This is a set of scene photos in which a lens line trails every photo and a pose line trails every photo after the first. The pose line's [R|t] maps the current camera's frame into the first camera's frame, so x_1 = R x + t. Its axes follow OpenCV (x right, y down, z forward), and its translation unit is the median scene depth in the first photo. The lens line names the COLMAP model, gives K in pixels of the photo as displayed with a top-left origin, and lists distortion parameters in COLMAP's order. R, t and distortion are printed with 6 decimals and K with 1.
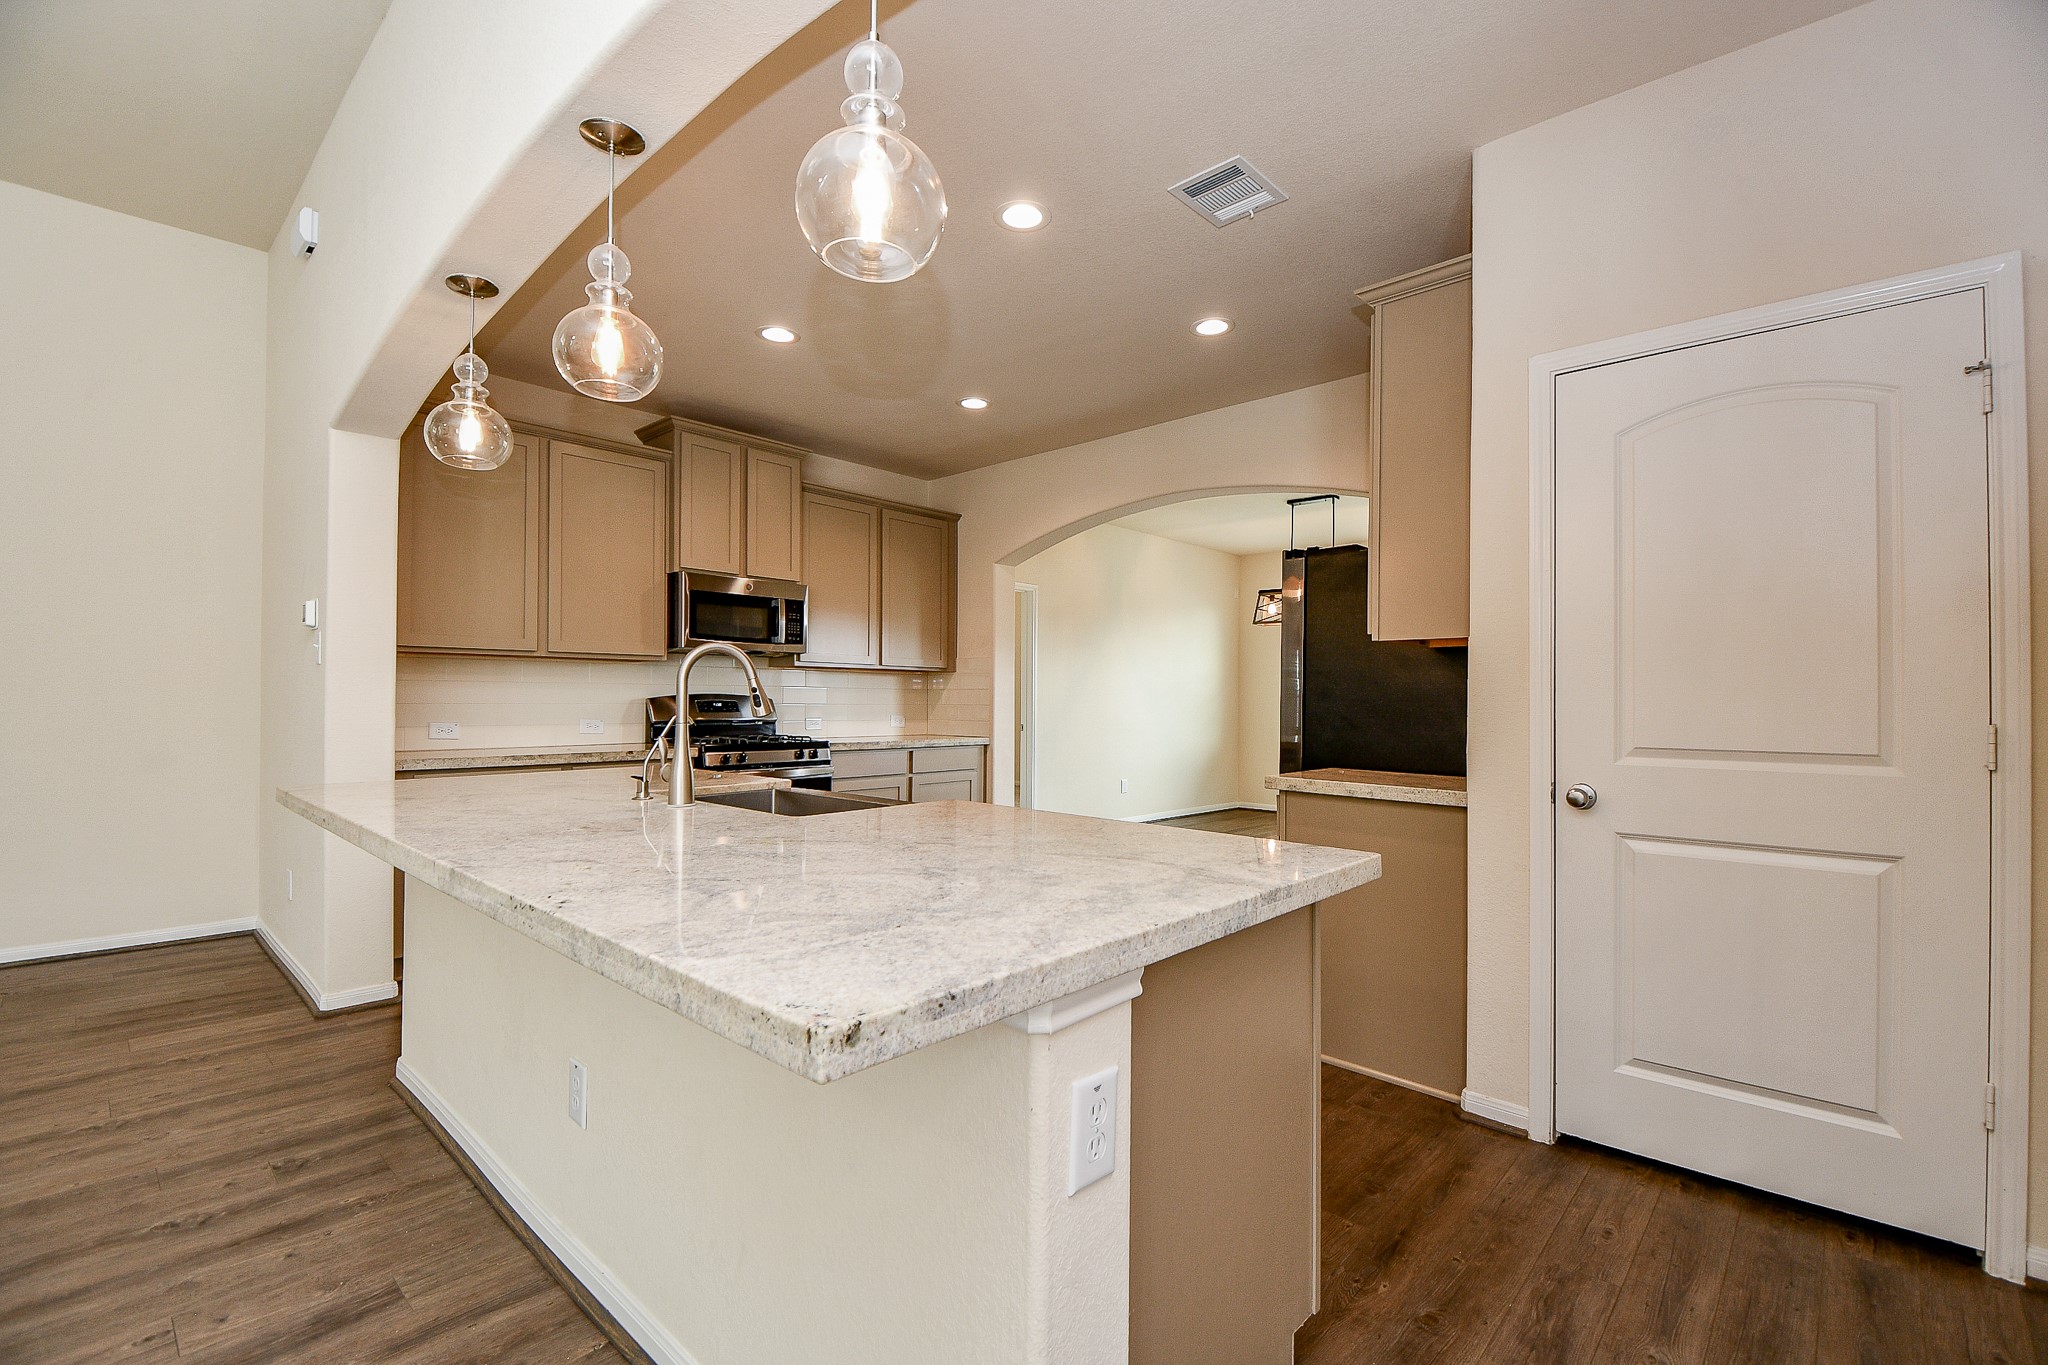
lens RADIAL K [[888.8, 0, 1037.5], [0, 888.8, 695.3], [0, 0, 1]] dist [-0.000312, -0.000403]
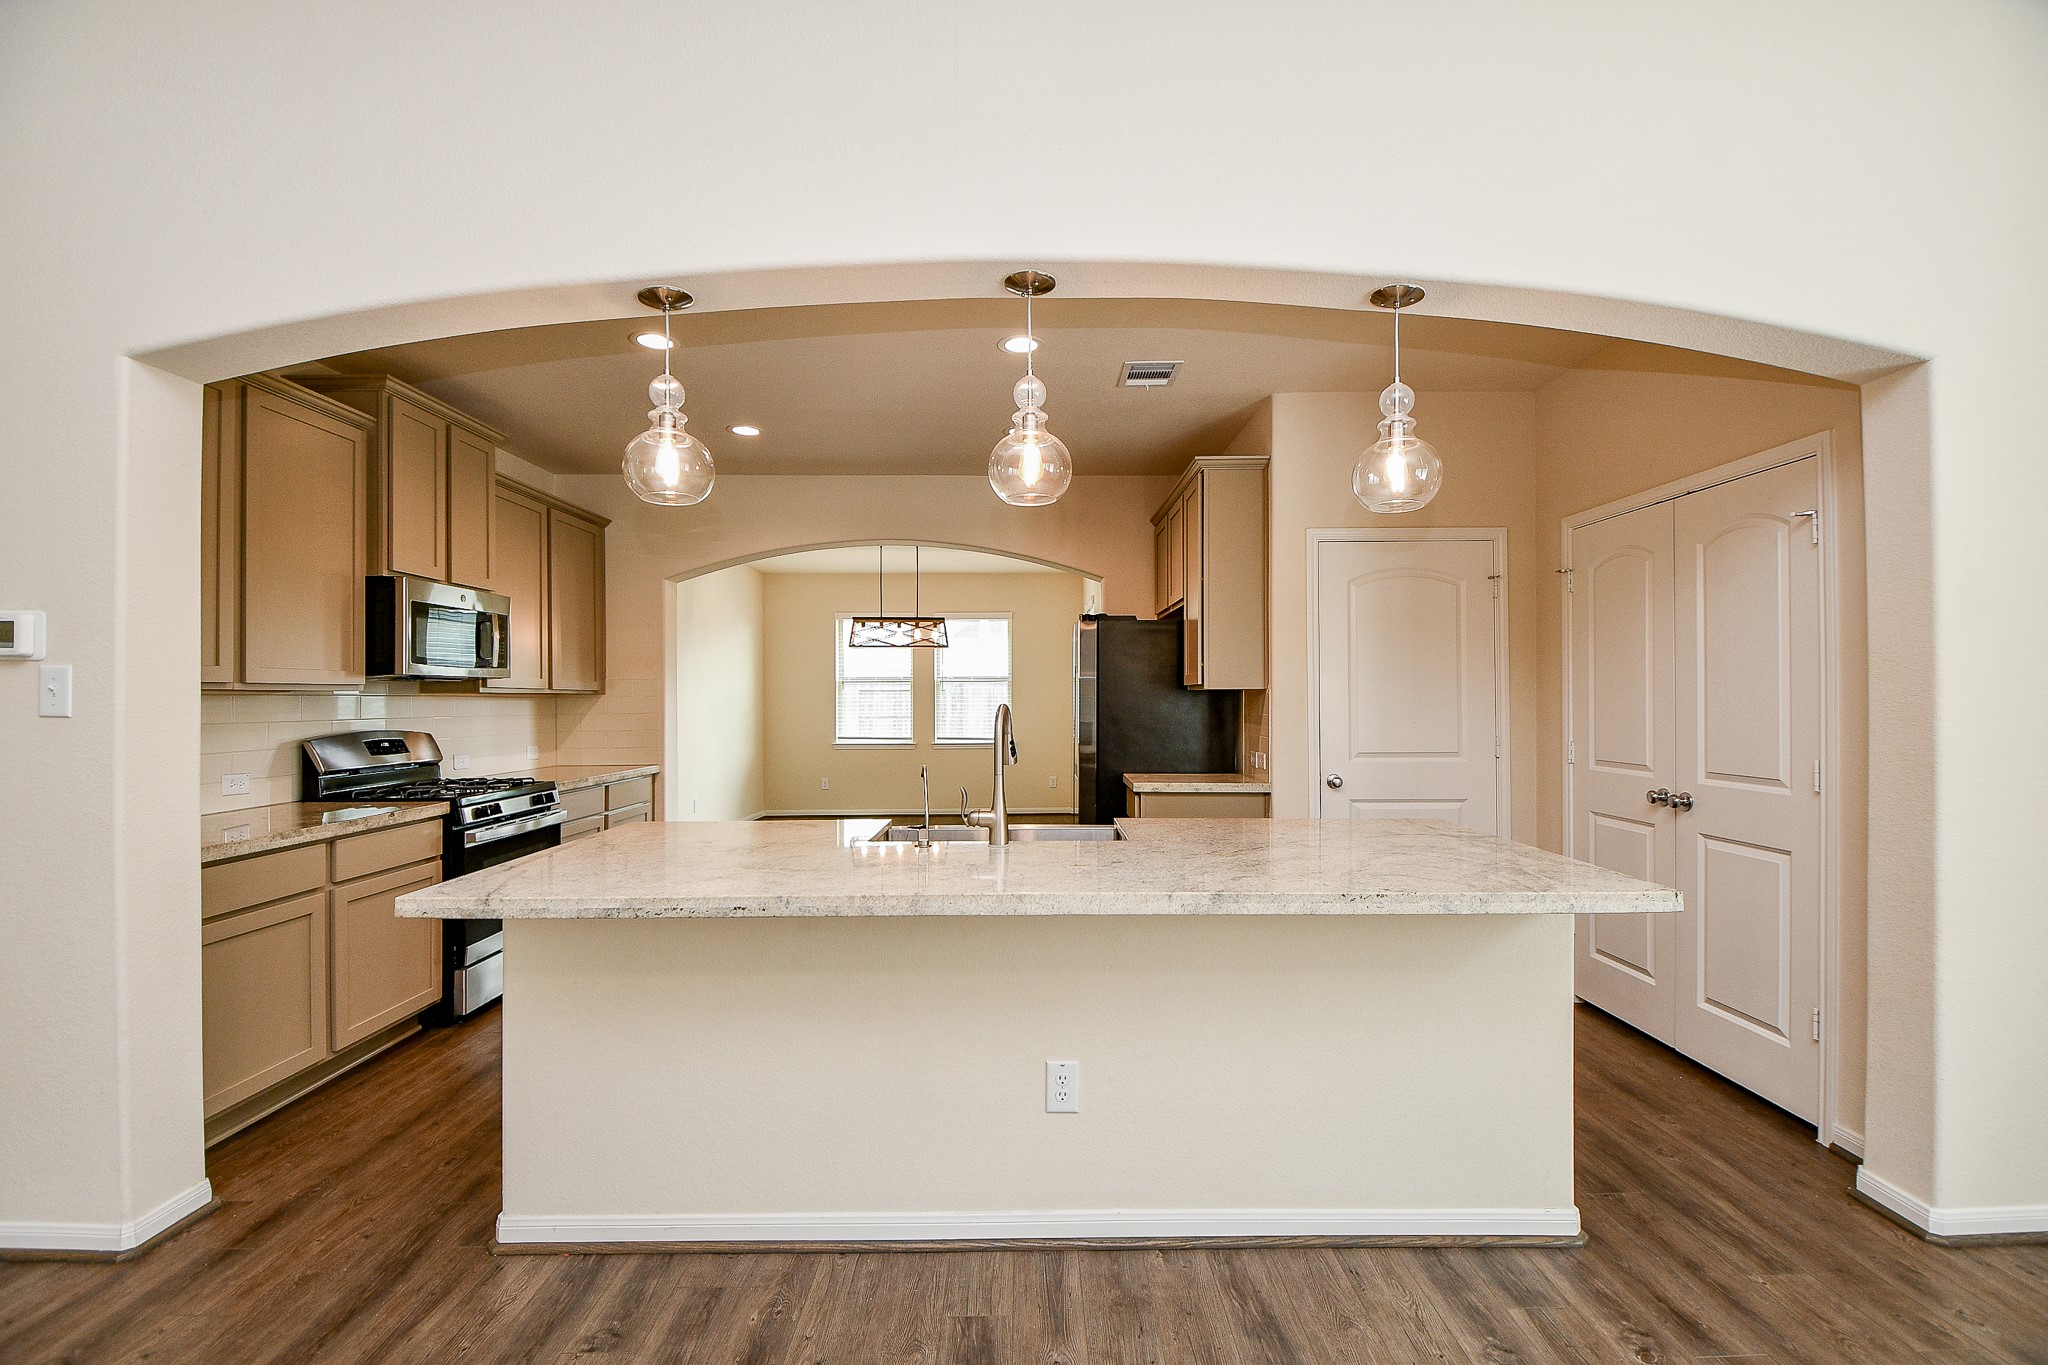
lens RADIAL K [[888.8, 0, 1037.5], [0, 888.8, 695.3], [0, 0, 1]] dist [-0.000312, -0.000403]
pose [[0.728361, -0.005985, 0.685167, -0.694374], [0.006431, 0.999978, 0.001898, -0.043471], [-0.685163, 0.003024, 0.728383, 0.075752]]
